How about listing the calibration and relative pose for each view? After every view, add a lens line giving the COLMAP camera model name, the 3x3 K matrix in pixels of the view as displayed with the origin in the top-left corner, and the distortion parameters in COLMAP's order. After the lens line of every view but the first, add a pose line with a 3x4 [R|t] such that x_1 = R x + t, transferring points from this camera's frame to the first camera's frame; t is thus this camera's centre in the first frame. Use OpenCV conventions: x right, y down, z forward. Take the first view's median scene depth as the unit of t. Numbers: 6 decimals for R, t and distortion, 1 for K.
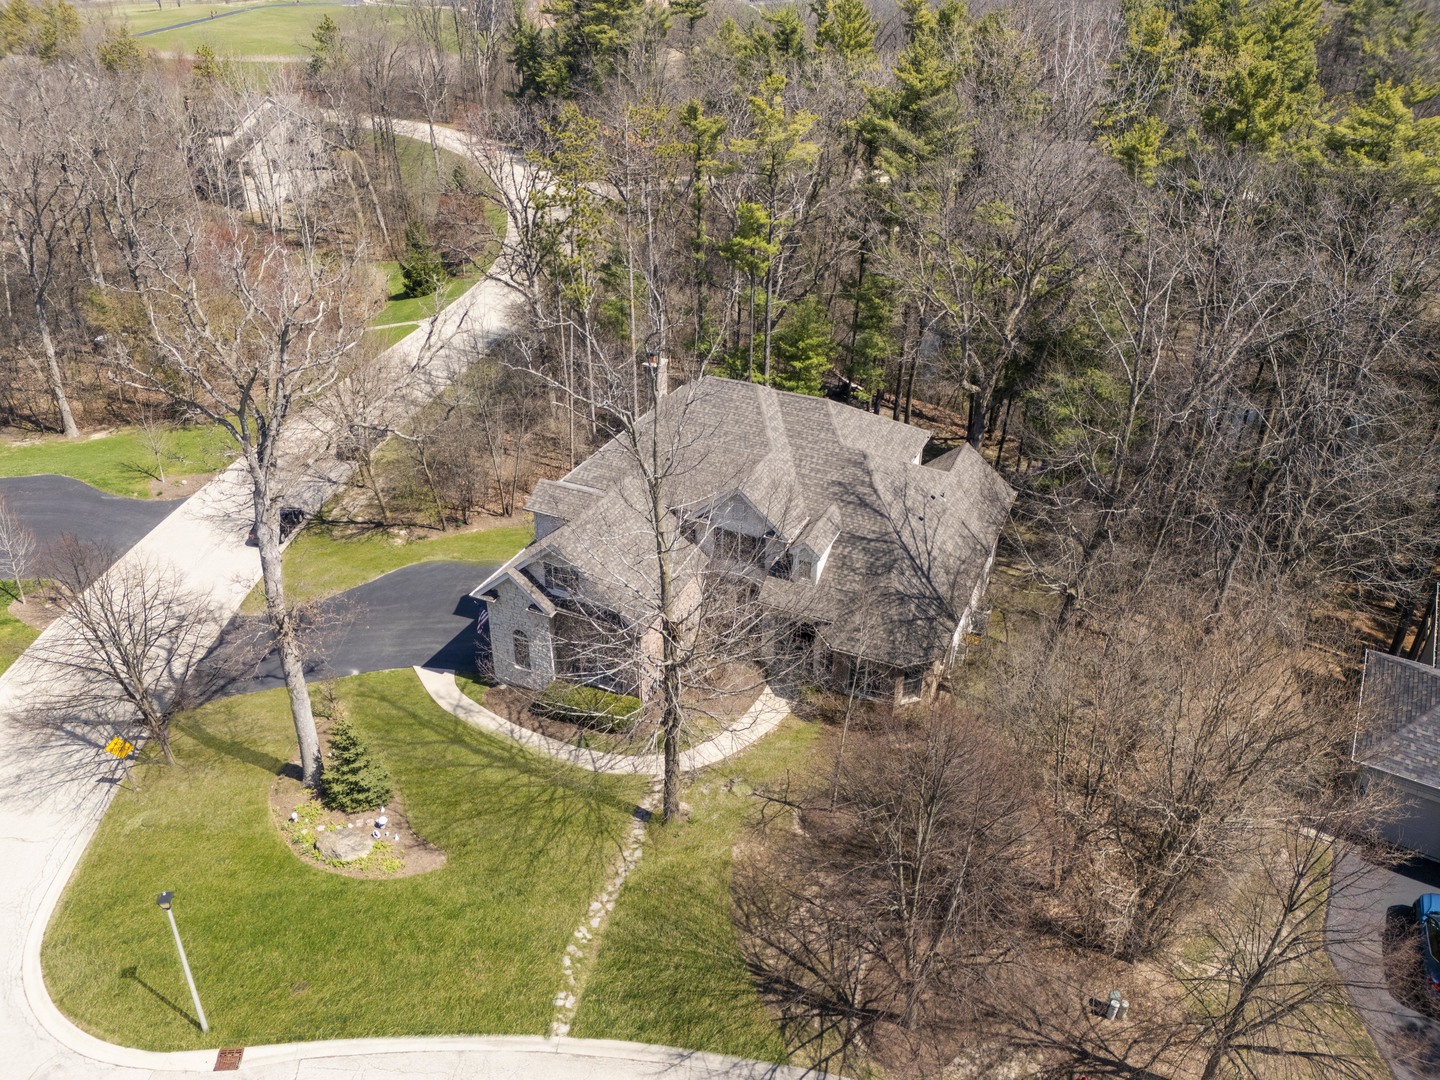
lens RADIAL K [[1054.0, 0, 720.0], [0, 1054.0, 540.0], [0, 0, 1]] dist [0.053477, -0.038894]
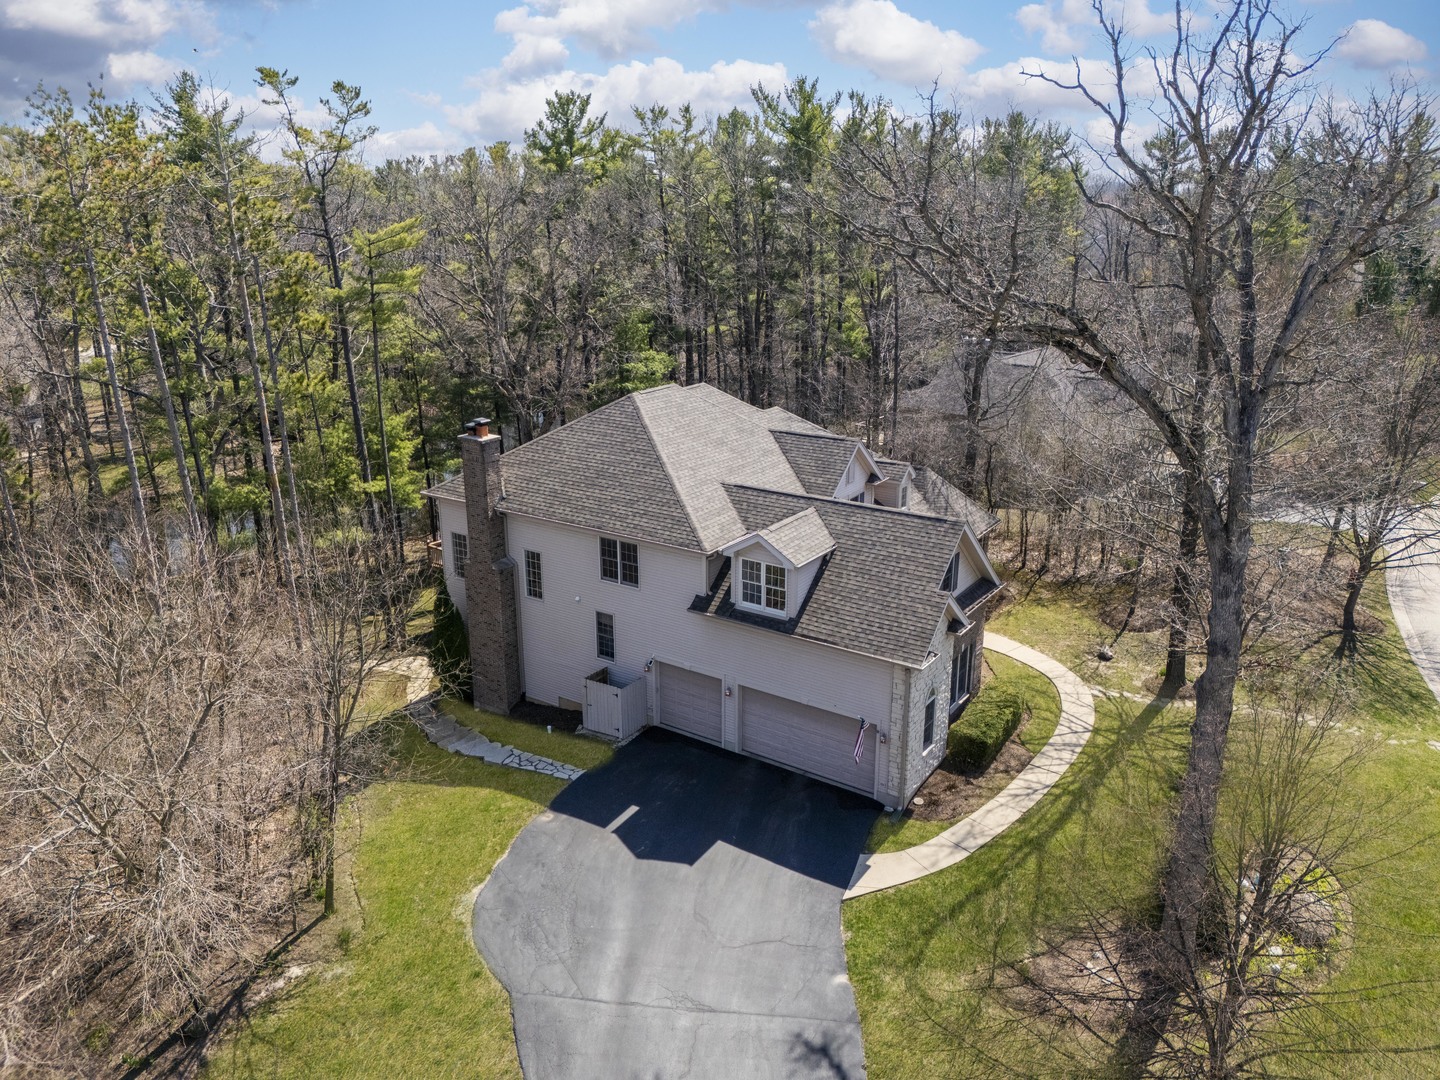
lens RADIAL K [[1065.7, 0, 720.0], [0, 1065.7, 540.0], [0, 0, 1]] dist [0.012311, 0.003591]
pose [[0.160747, -0.312021, 0.936378, -0.838212], [0.503670, 0.841821, 0.194048, -0.204657], [-0.848809, 0.440433, 0.292475, 0.860482]]
